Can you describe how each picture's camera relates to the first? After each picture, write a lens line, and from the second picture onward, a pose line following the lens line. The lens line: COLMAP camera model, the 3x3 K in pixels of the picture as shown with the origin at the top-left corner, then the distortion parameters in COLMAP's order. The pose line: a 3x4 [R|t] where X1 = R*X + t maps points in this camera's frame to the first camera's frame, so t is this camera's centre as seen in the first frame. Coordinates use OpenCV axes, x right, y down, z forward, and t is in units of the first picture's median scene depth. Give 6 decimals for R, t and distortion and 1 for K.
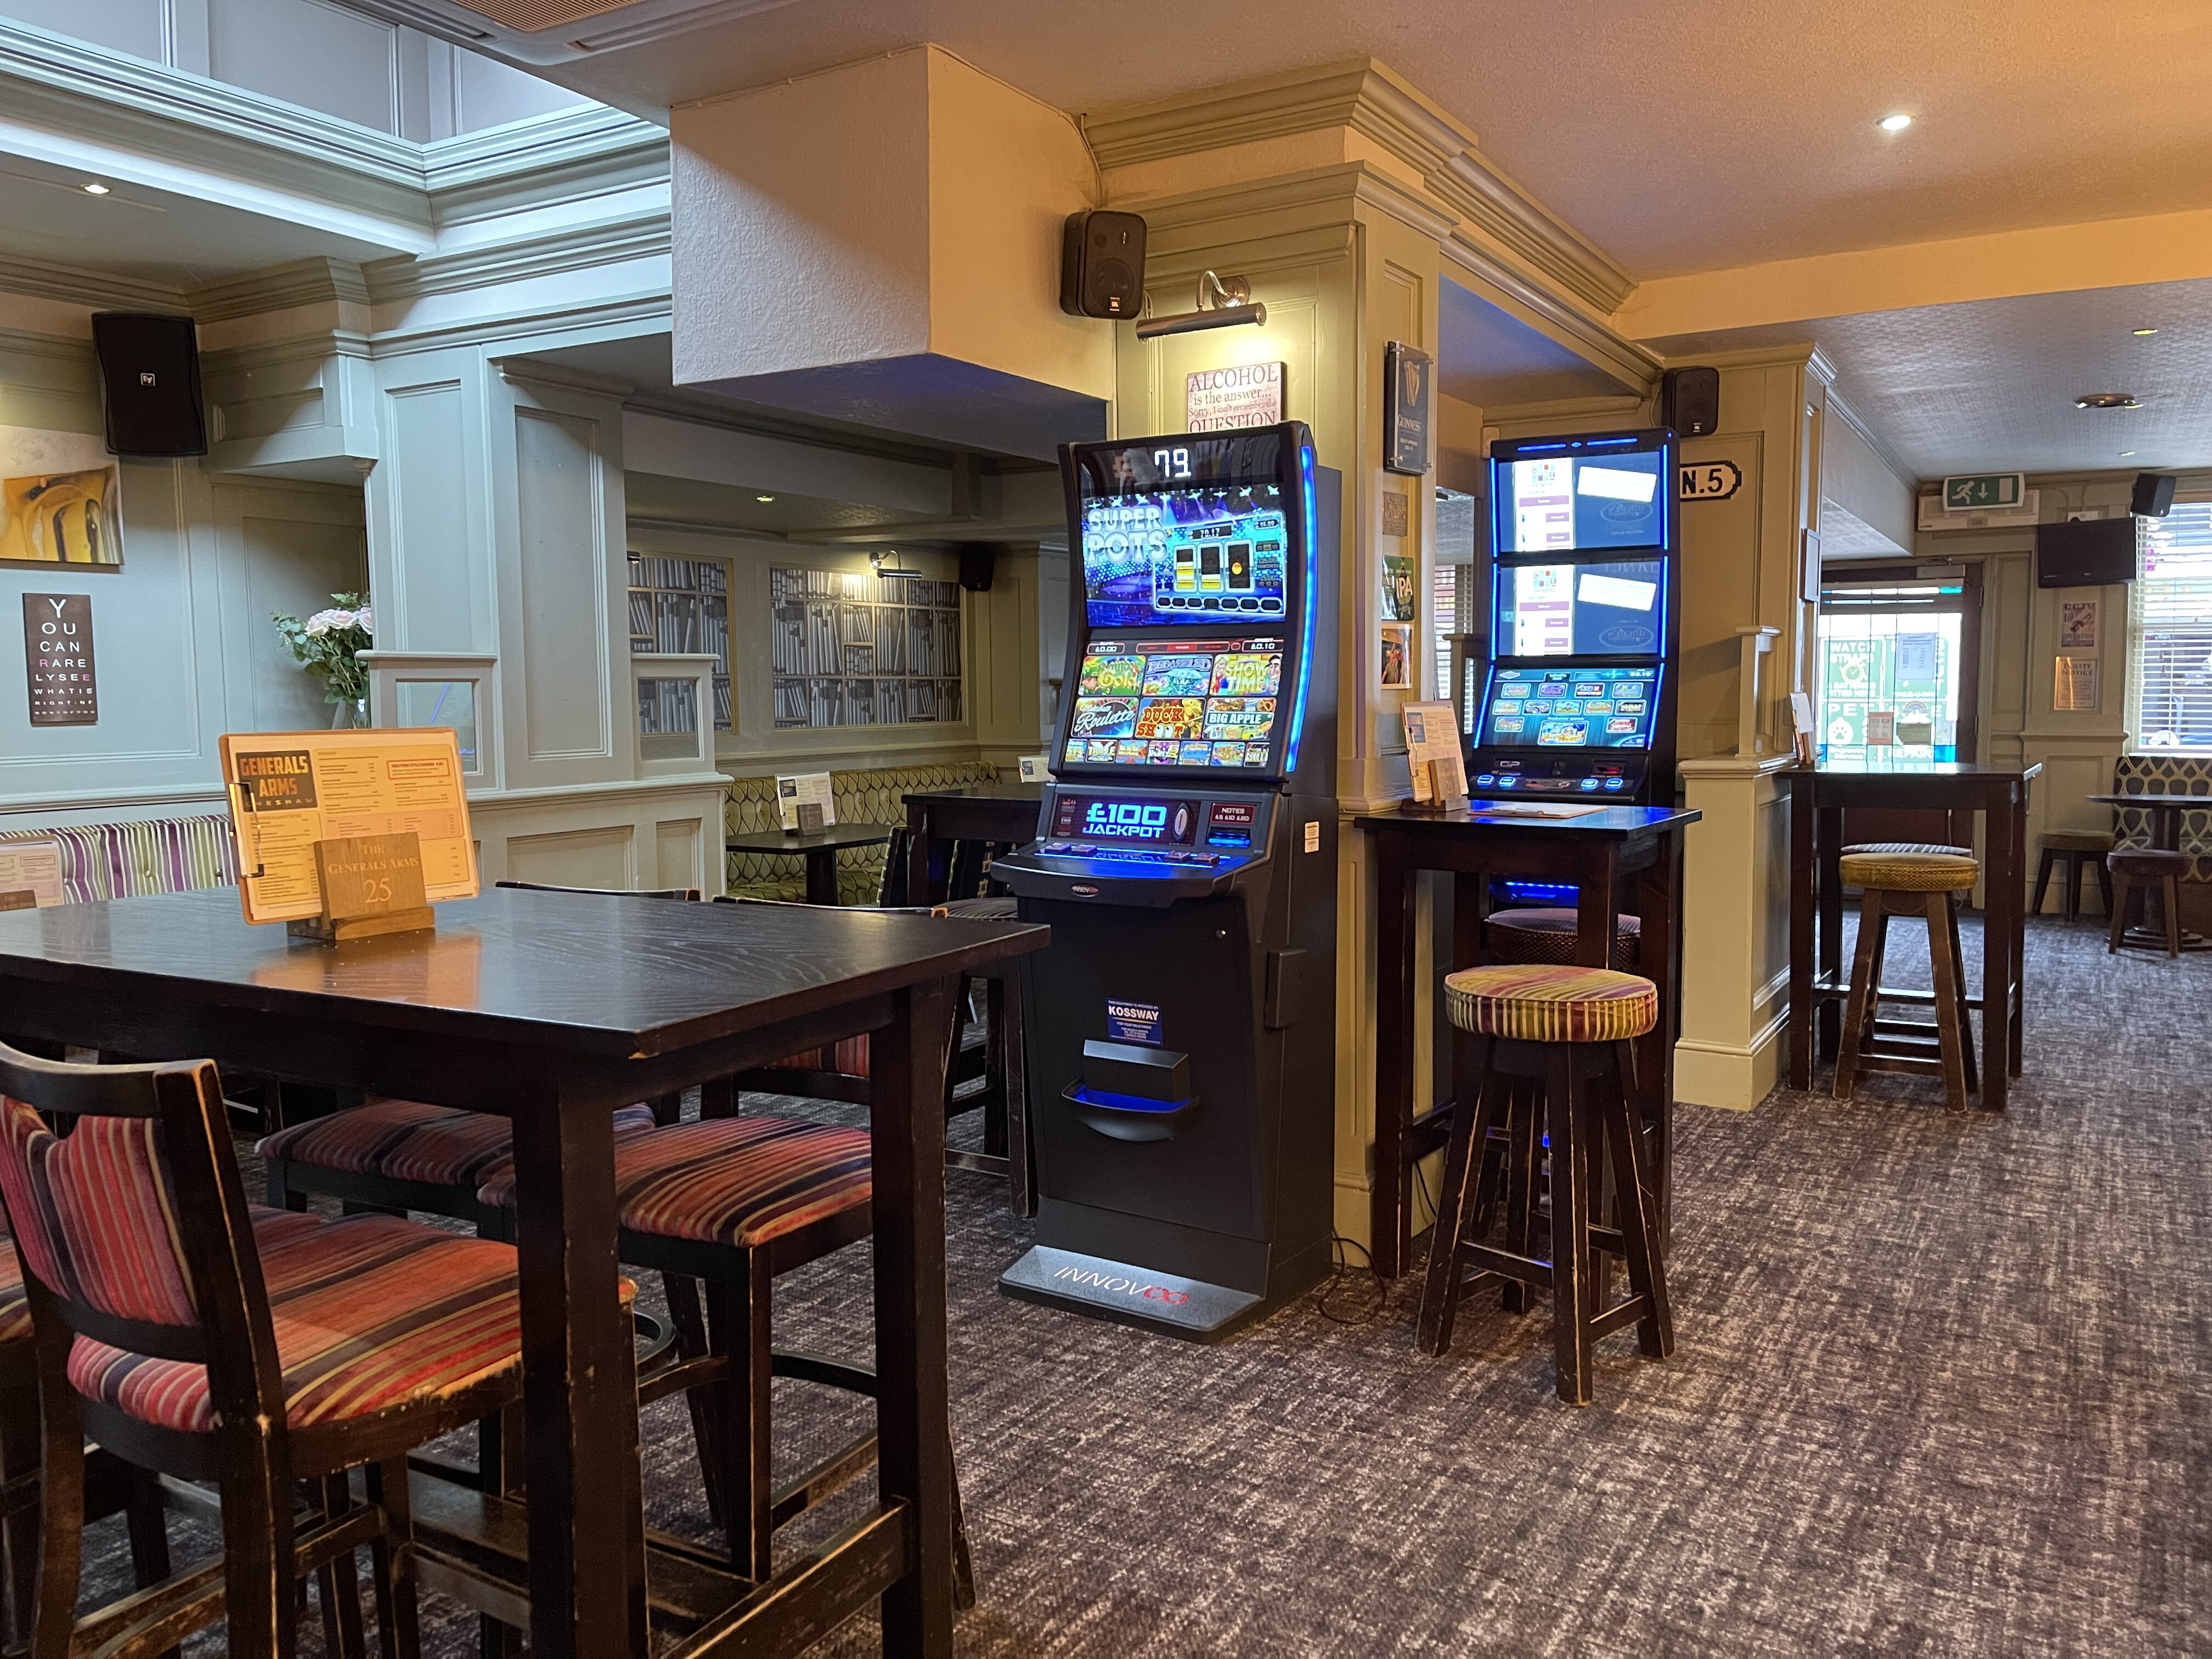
lens RADIAL K [[1673.8, 0, 1095.6], [0, 1673.8, 843.4], [0, 0, 1]] dist [0.073301, -0.106542]
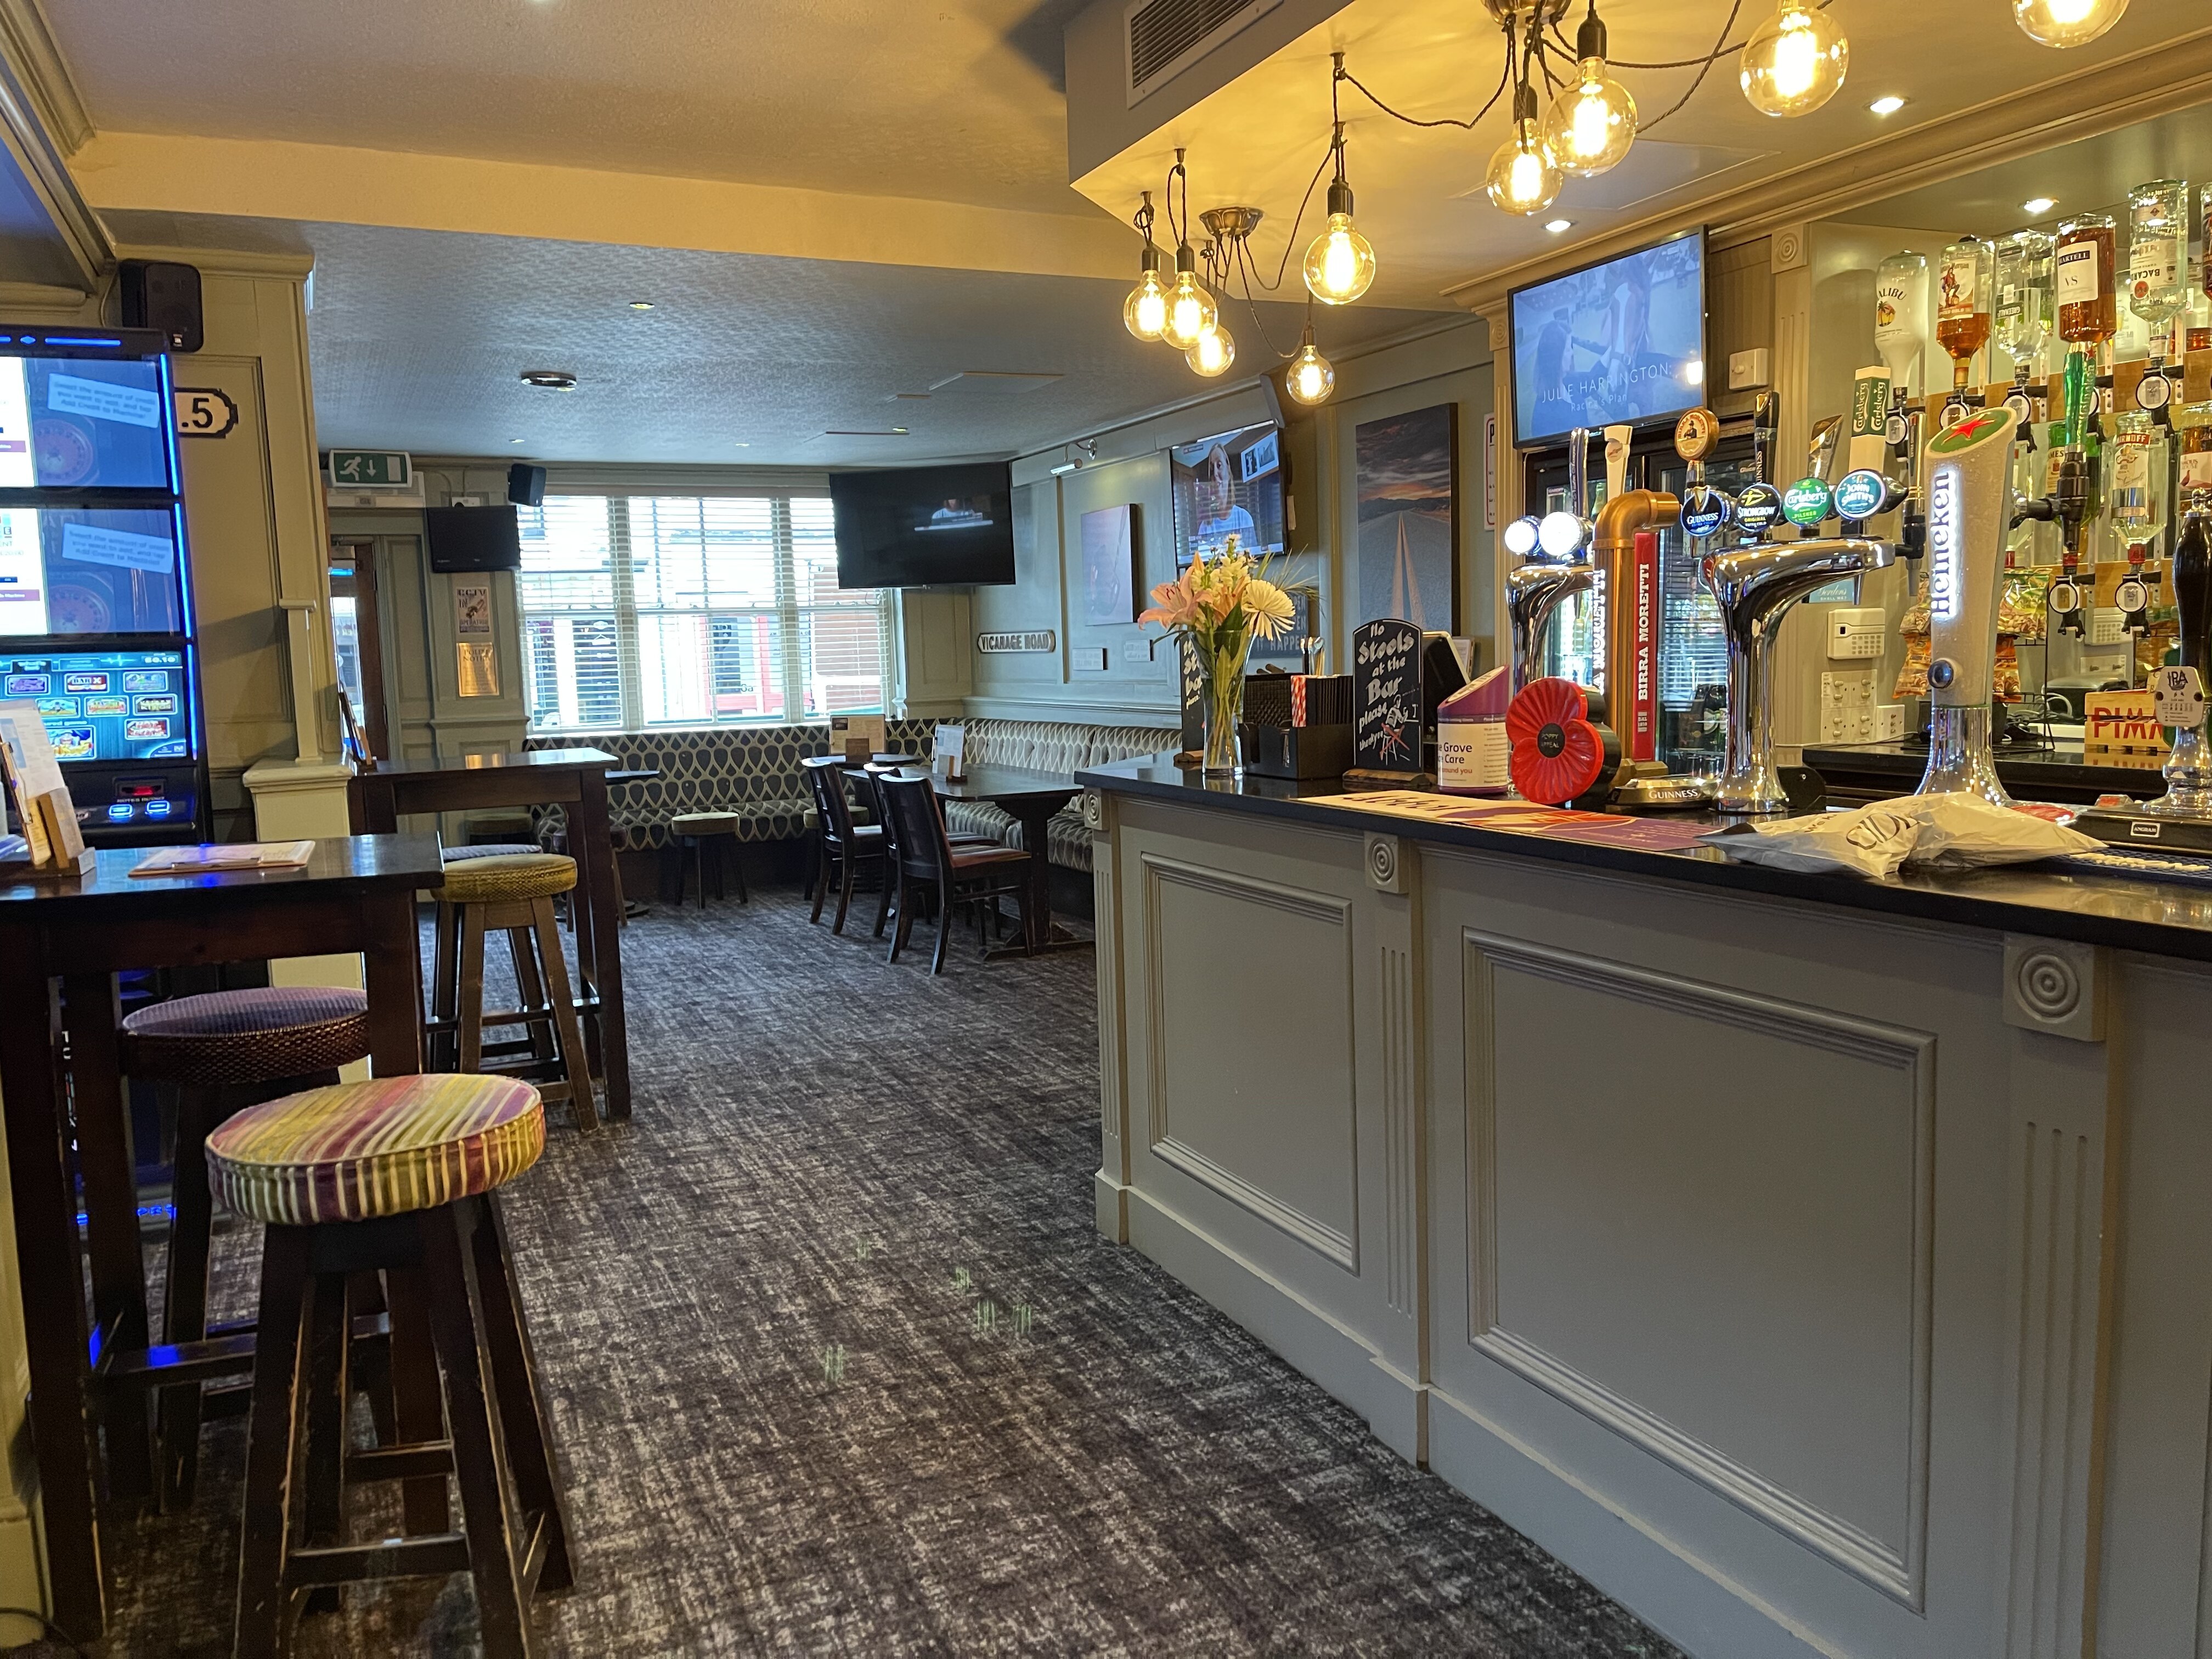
lens RADIAL K [[1673.8, 0, 1095.6], [0, 1673.8, 843.4], [0, 0, 1]] dist [0.073301, -0.106542]
pose [[0.574318, -0.104755, 0.811902, -0.069962], [0.102630, 0.993168, 0.055545, -0.022258], [-0.812174, 0.051425, 0.581145, 0.275413]]
